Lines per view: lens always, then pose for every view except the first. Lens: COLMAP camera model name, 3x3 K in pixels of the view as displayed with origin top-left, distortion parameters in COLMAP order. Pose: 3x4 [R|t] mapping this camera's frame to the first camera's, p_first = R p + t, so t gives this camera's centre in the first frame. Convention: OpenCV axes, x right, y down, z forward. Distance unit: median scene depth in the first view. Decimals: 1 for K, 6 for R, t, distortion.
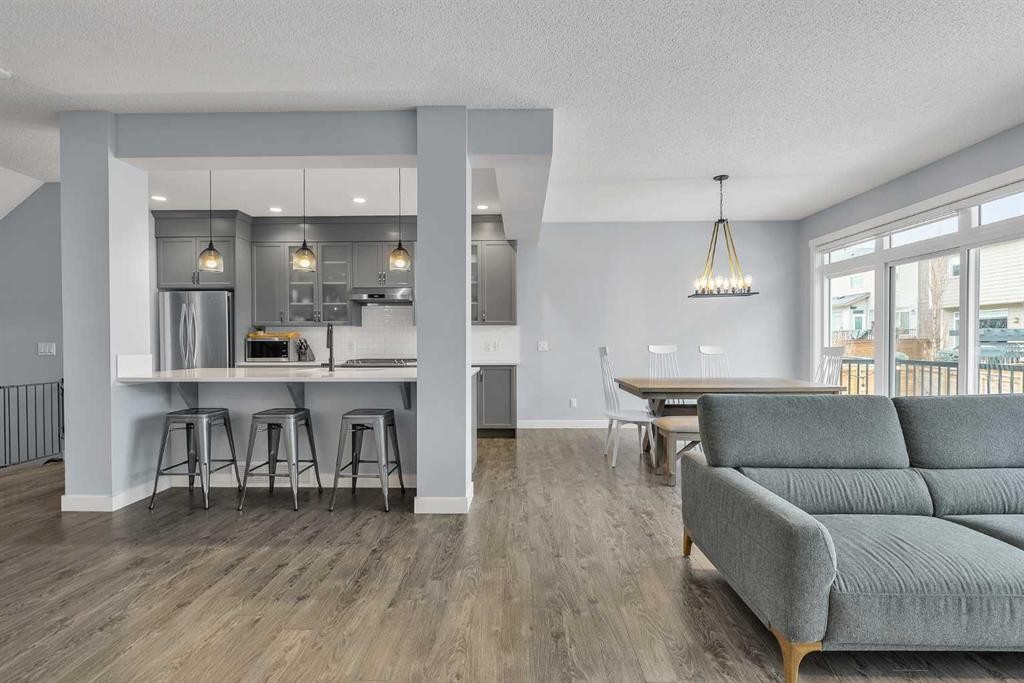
lens RADIAL K [[453.8, 0, 513.3], [0, 453.8, 343.1], [0, 0, 1]] dist [-0.004285, 0.000780]
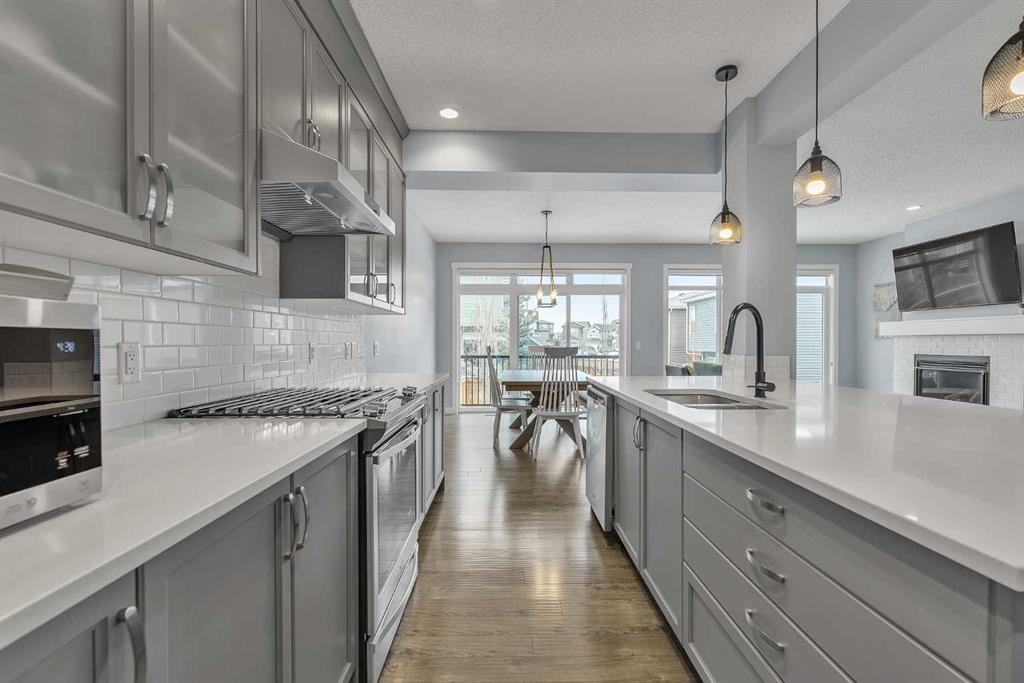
lens RADIAL K [[453.8, 0, 518.9], [0, 453.8, 346.7], [0, 0, 1]] dist [-0.004285, 0.000780]
pose [[-0.046821, -0.007200, 0.998877, -0.740449], [0.003531, 0.999967, 0.007373, -0.003664], [-0.998897, 0.003873, -0.046794, 1.065891]]
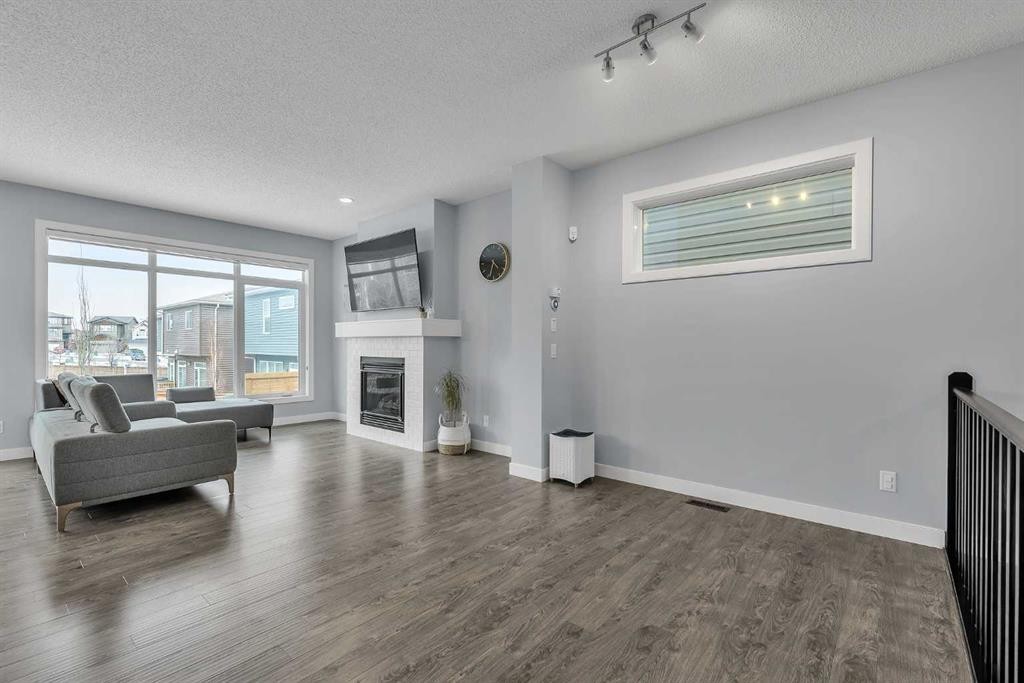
lens RADIAL K [[453.8, 0, 516.3], [0, 453.8, 345.9], [0, 0, 1]] dist [-0.004285, 0.000780]
pose [[-0.776046, -0.000416, 0.630676, -0.631973], [0.001549, 0.999996, 0.002566, -0.000052], [-0.630674, 0.002968, -0.776042, 0.598088]]
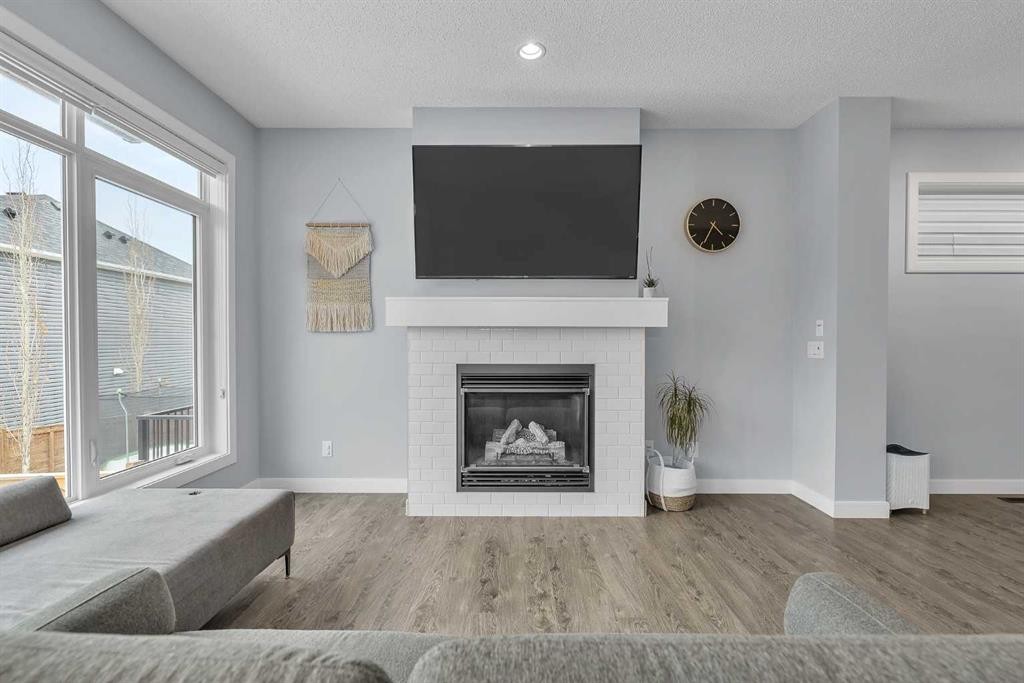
lens RADIAL K [[453.8, 0, 516.4], [0, 453.8, 347.9], [0, 0, 1]] dist [-0.004285, 0.000780]
pose [[-0.999905, 0.002067, -0.013627, 0.371308], [0.001908, 0.999930, 0.011705, 0.000786], [0.013650, 0.011678, -0.999839, 0.559409]]
